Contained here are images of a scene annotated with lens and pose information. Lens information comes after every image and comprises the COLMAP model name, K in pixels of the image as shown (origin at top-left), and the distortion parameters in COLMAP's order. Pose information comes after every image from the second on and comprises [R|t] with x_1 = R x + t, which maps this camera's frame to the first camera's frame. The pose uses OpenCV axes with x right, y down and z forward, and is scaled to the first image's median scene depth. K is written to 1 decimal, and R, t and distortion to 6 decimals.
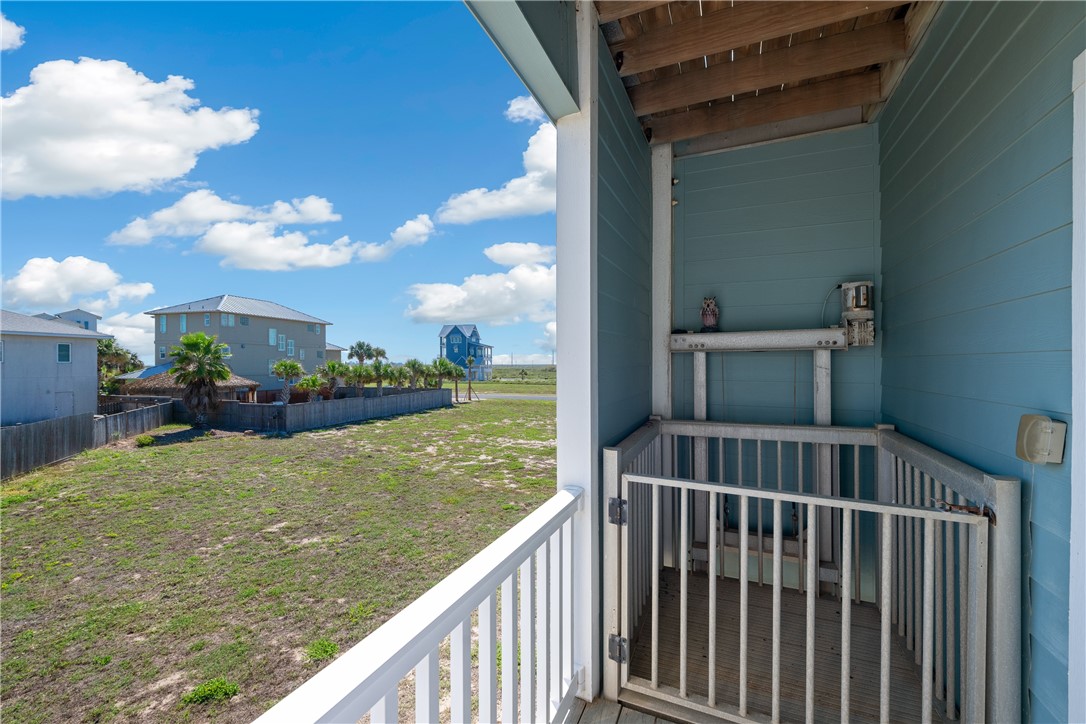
lens RADIAL K [[440.7, 0, 546.8], [0, 440.7, 363.3], [0, 0, 1]] dist [0.000592, 0.000092]
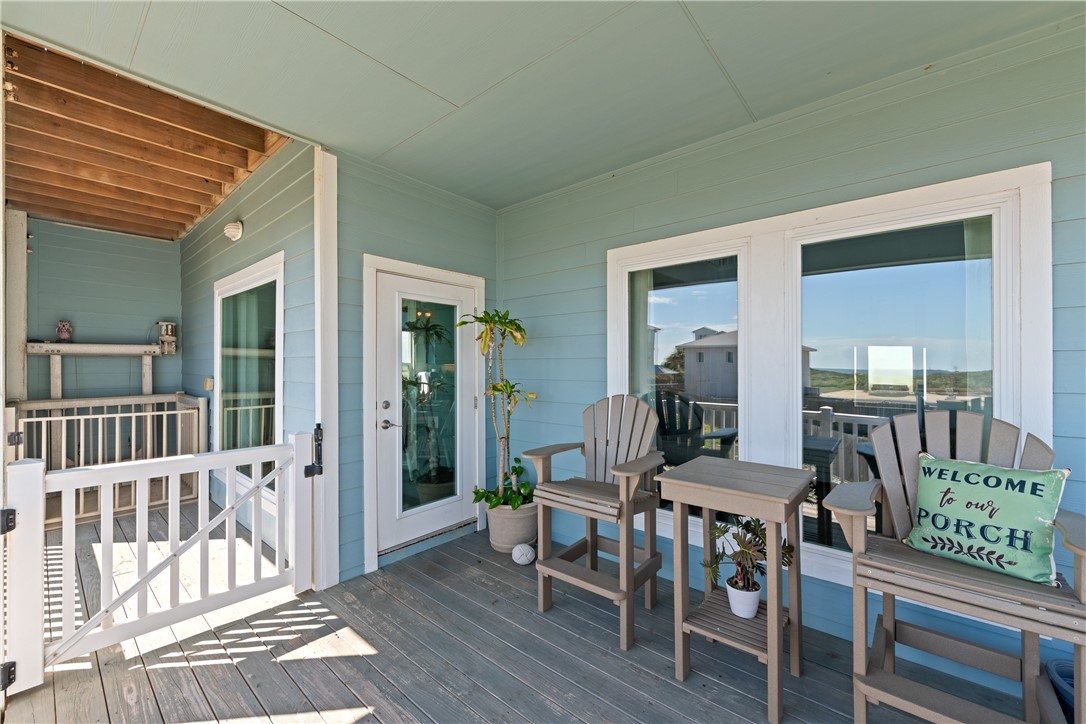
lens RADIAL K [[440.7, 0, 546.8], [0, 440.7, 363.3], [0, 0, 1]] dist [0.000592, 0.000092]
pose [[0.313776, 0.001590, 0.949496, -0.654219], [0.000853, 0.999998, -0.001957, 0.007911], [-0.949497, 0.001424, 0.313774, -1.260352]]
